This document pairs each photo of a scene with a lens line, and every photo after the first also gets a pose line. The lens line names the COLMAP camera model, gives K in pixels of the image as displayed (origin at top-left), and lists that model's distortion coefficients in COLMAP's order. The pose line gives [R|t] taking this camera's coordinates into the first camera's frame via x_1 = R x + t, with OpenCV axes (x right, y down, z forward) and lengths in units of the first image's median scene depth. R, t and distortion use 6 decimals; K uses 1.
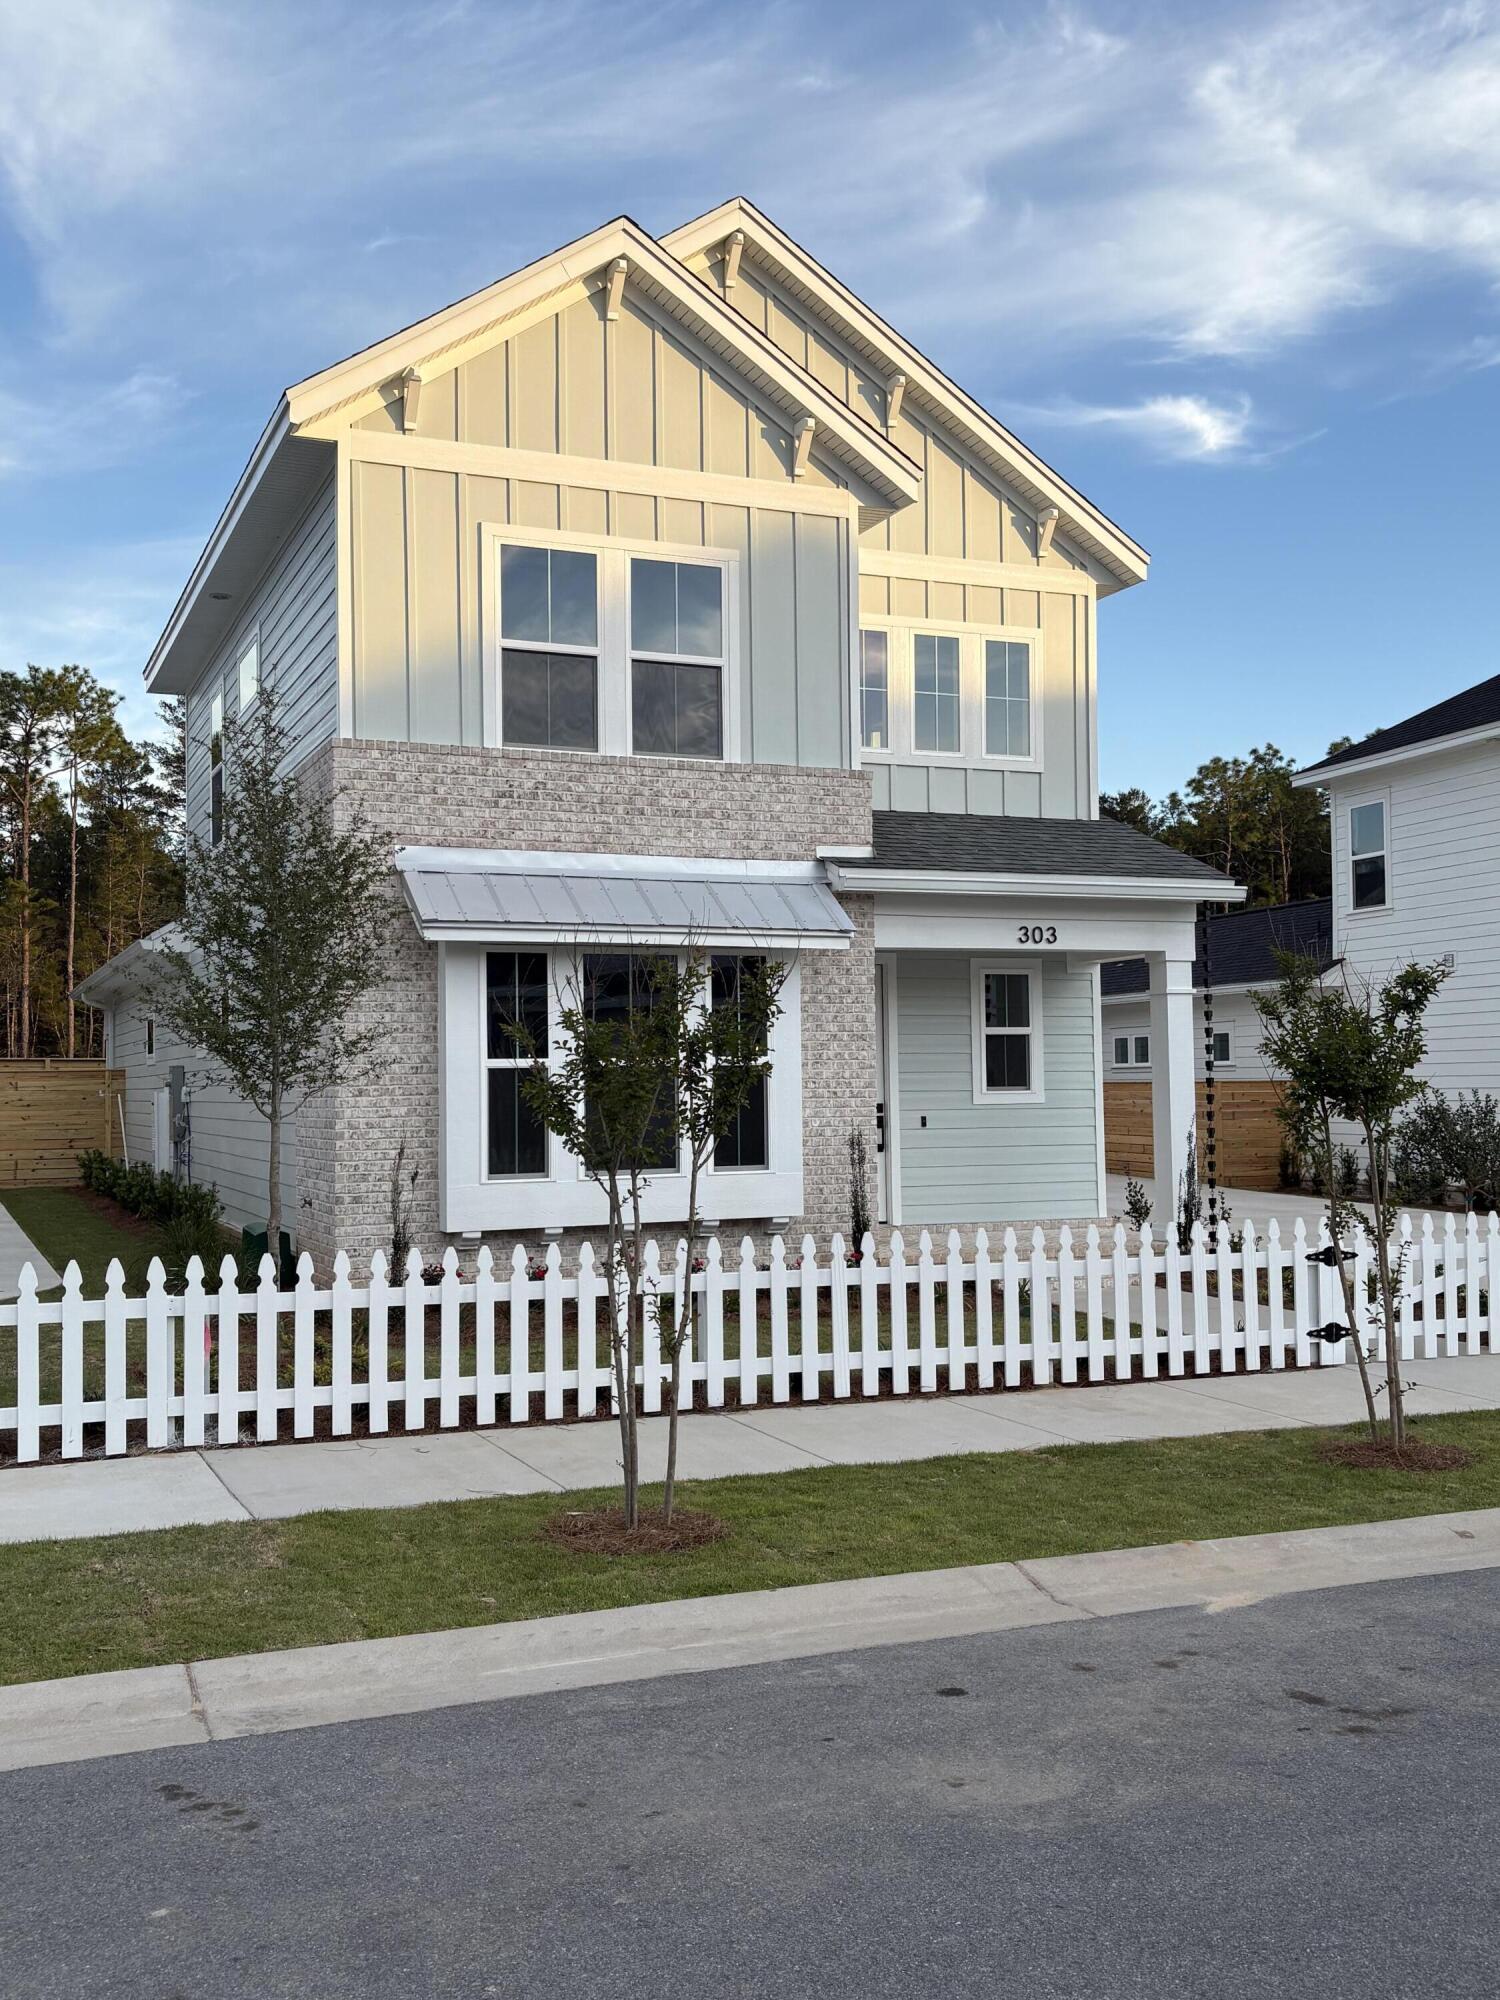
lens RADIAL K [[1917.2, 0, 759.8], [0, 1917.2, 1054.1], [0, 0, 1]] dist [0.046305, 0.000000]
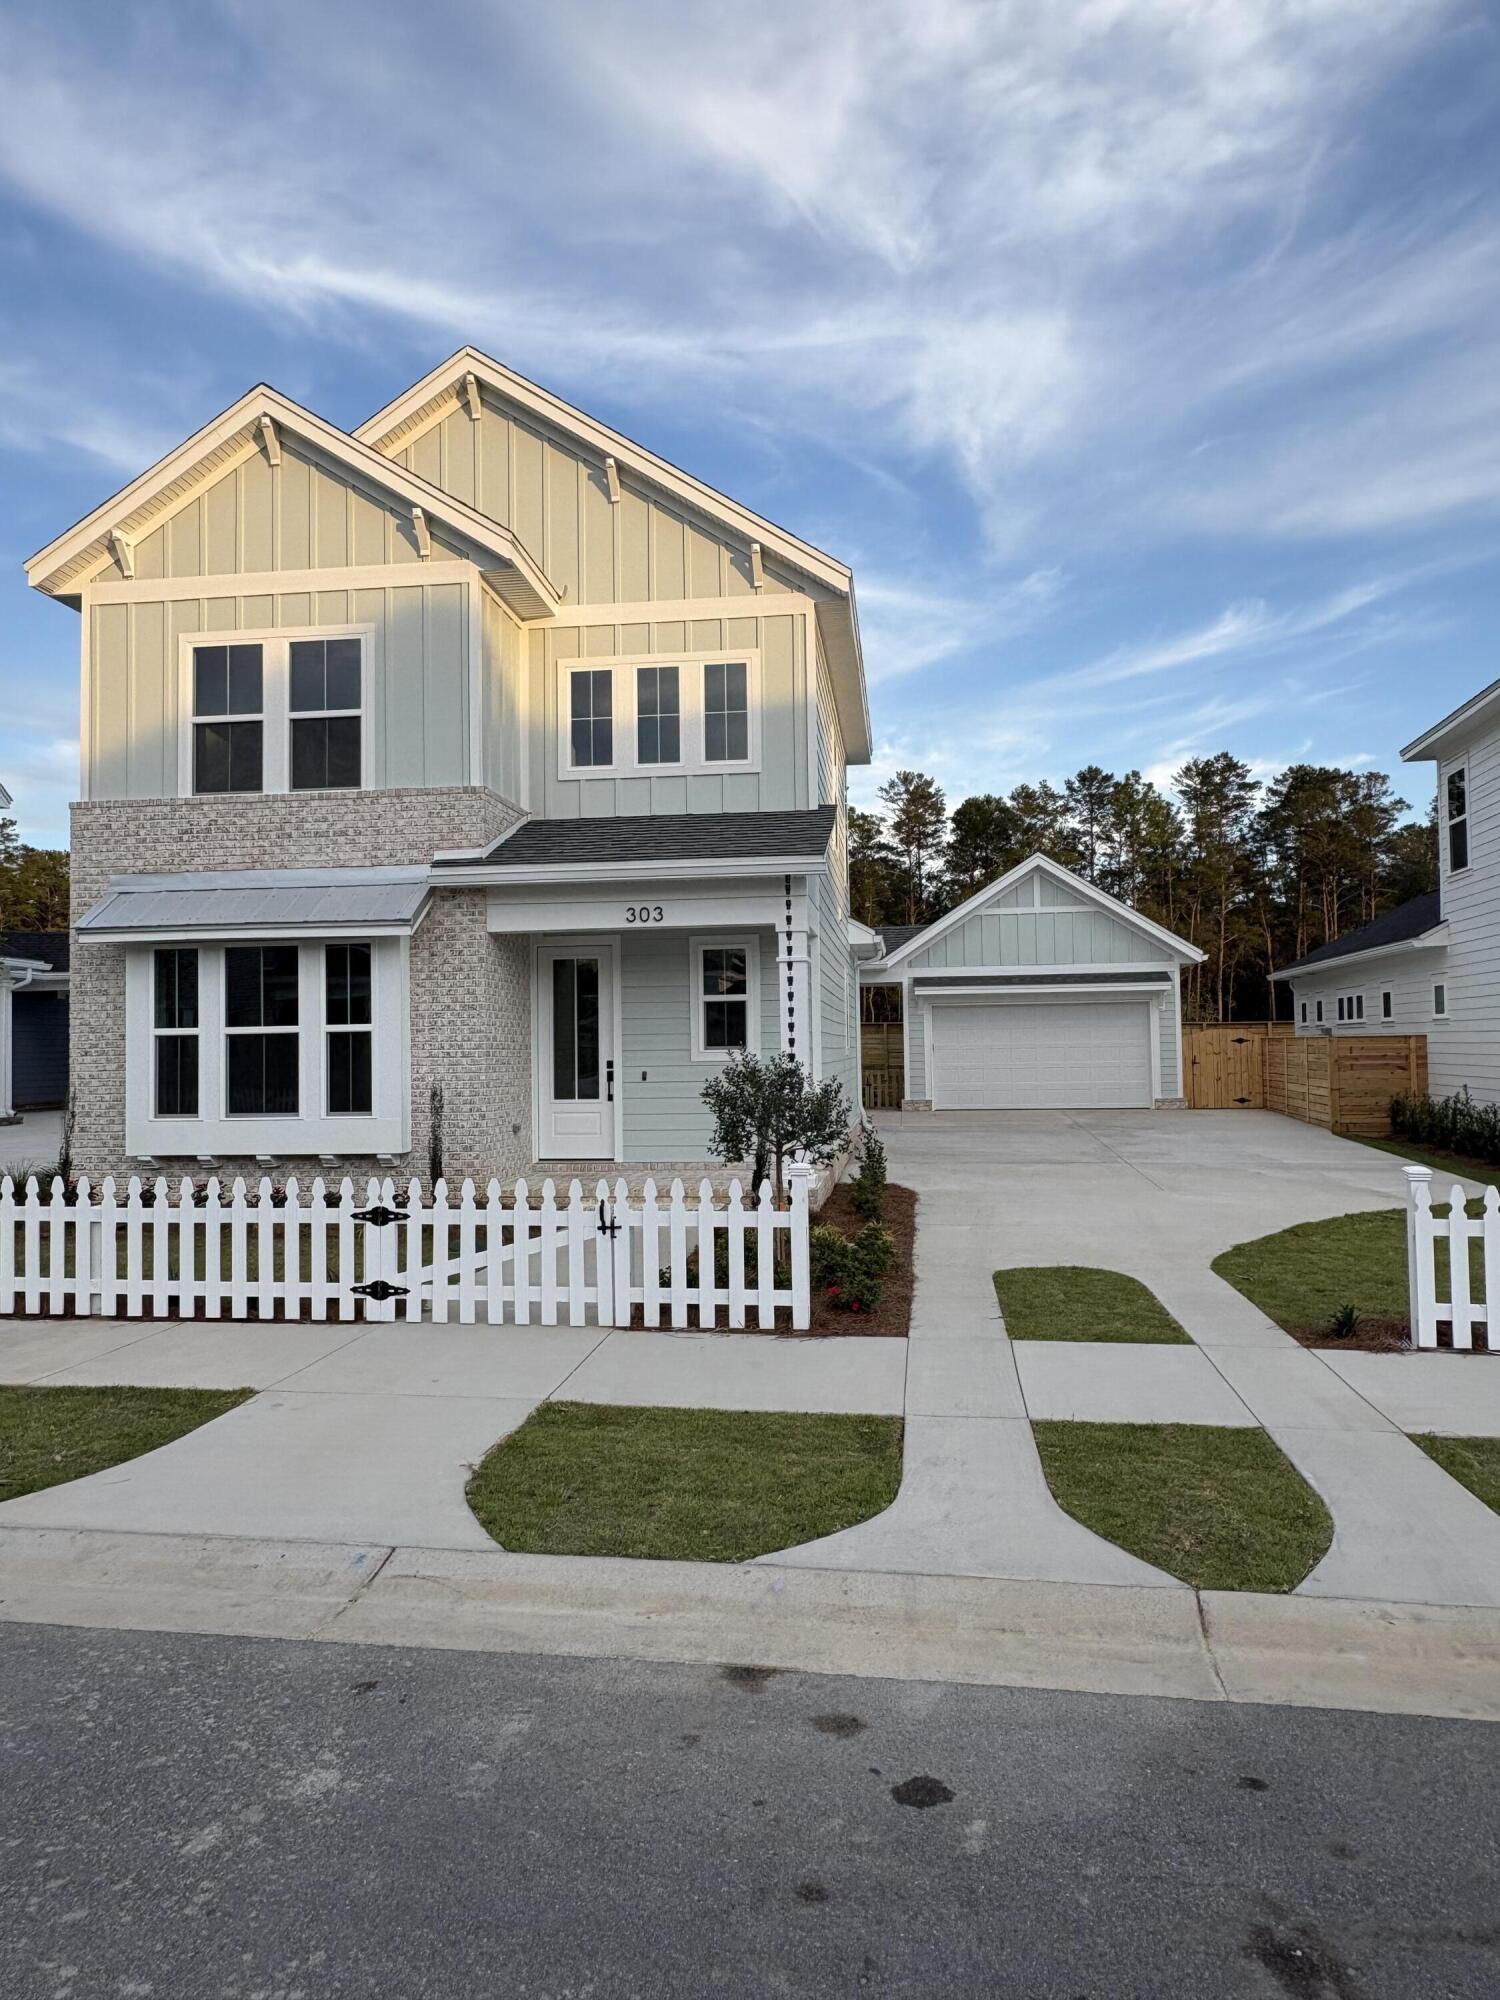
lens RADIAL K [[1317.0, 0, 762.9], [0, 1317.0, 1003.4], [0, 0, 1]] dist [-0.007931, 0.010819]
pose [[0.870146, -0.018301, -0.492454, 0.646756], [0.013061, 0.999816, -0.014079, 0.003257], [0.492621, 0.005819, 0.870225, 0.384563]]
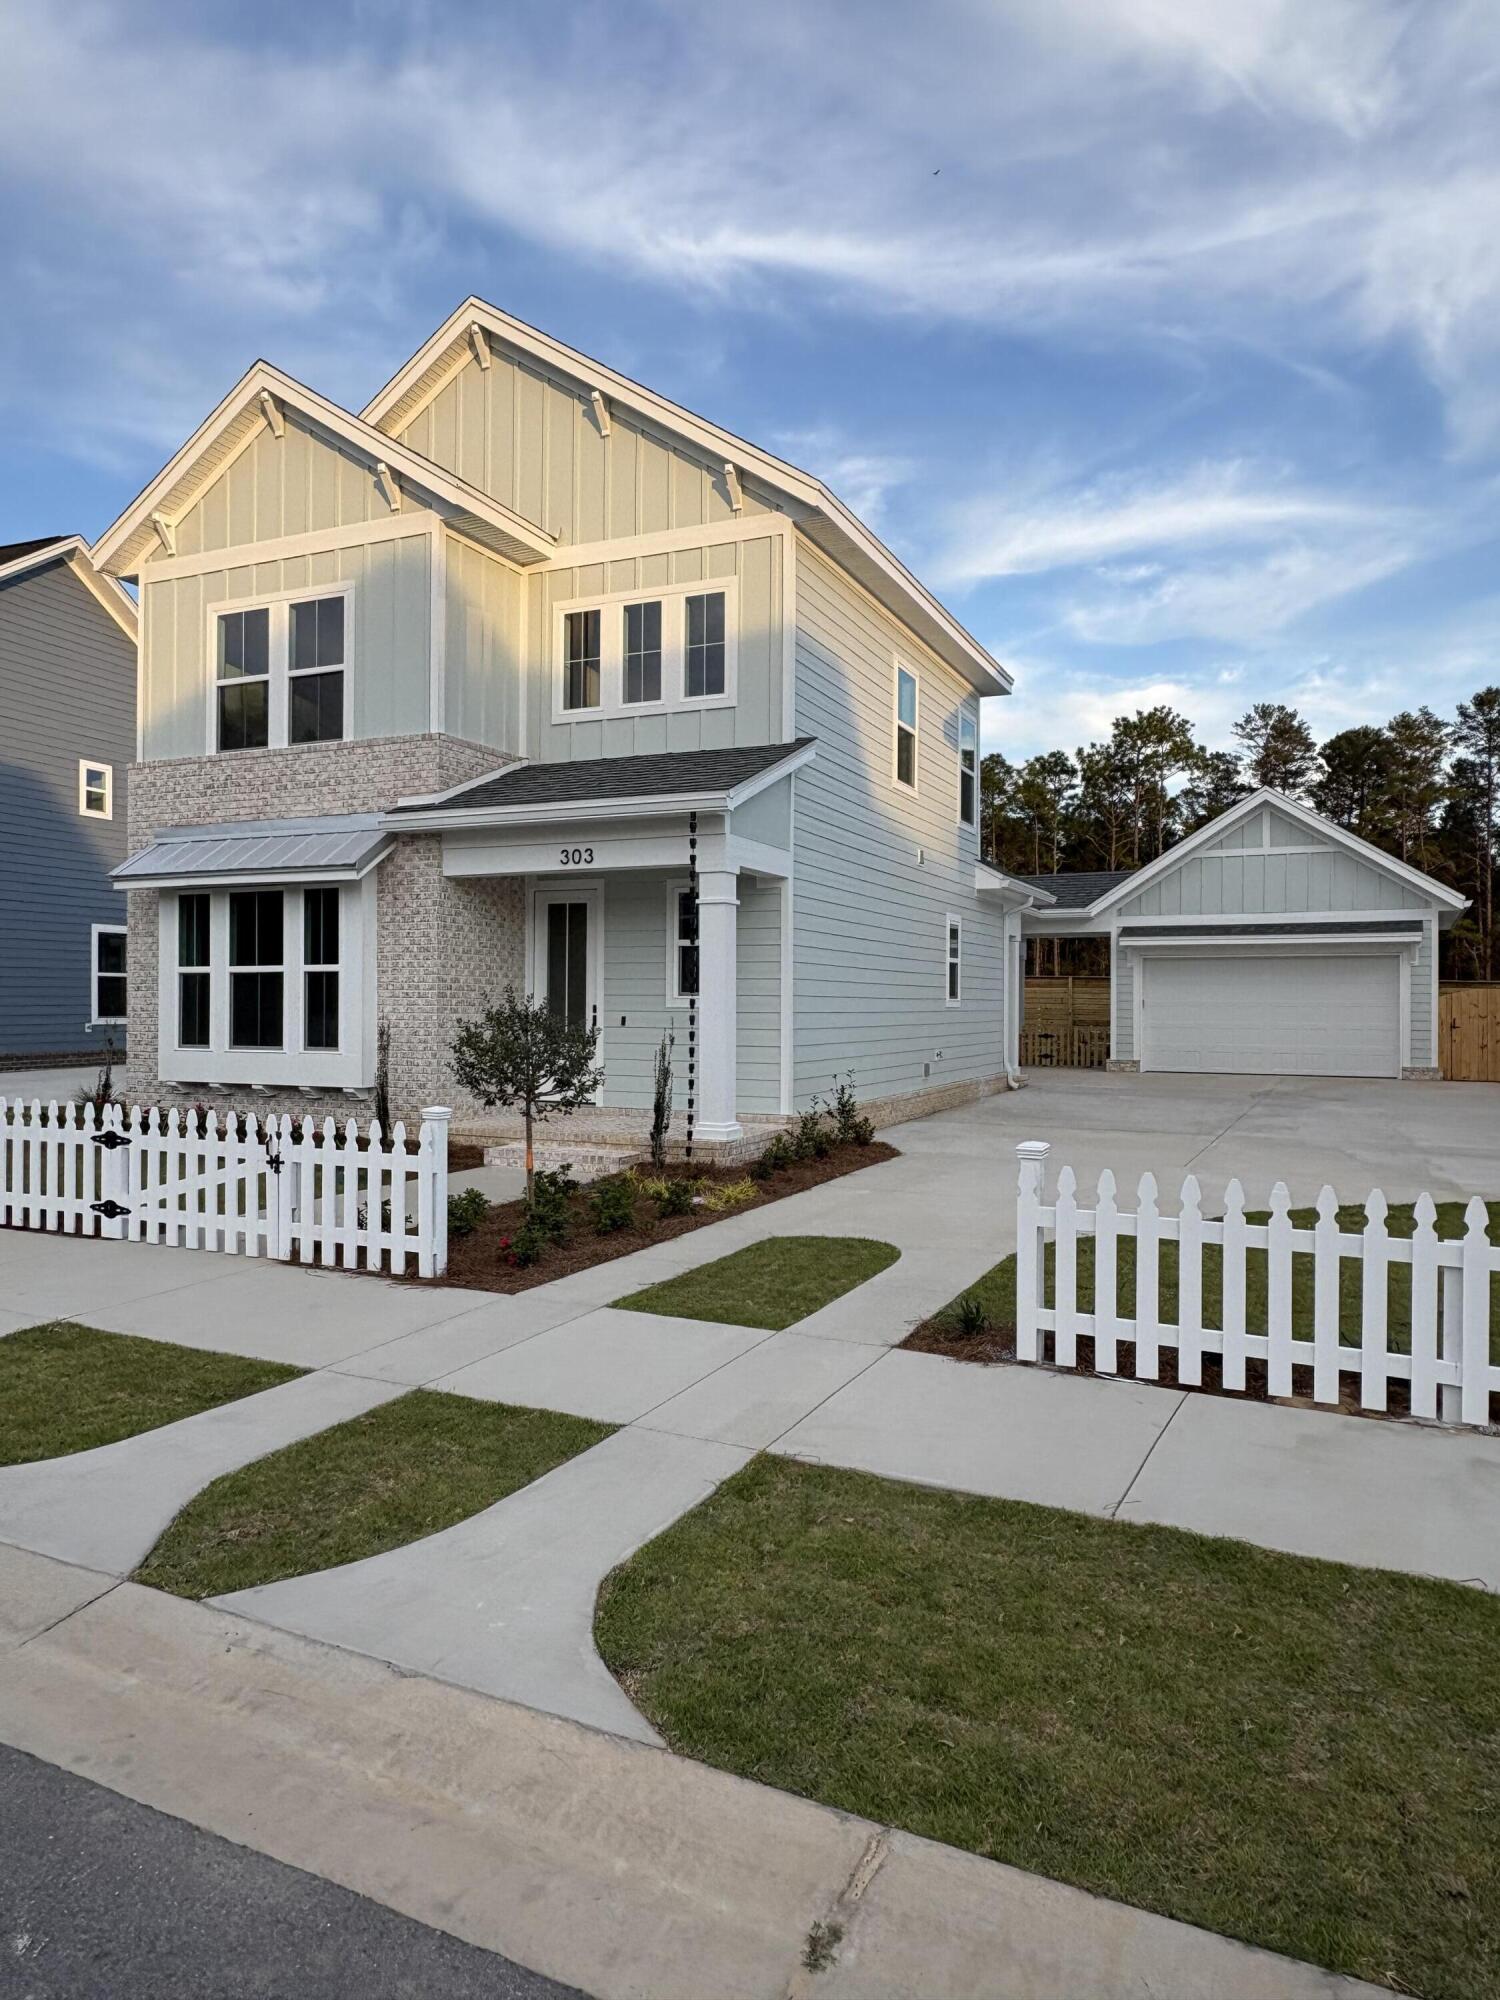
lens RADIAL K [[1317.0, 0, 745.1], [0, 1317.0, 1012.4], [0, 0, 1]] dist [-0.007931, 0.010819]
pose [[0.675981, 0.020930, -0.736622, 0.857521], [-0.001352, 0.999630, 0.027162, 0.009107], [0.736918, -0.017365, 0.675759, 0.598535]]
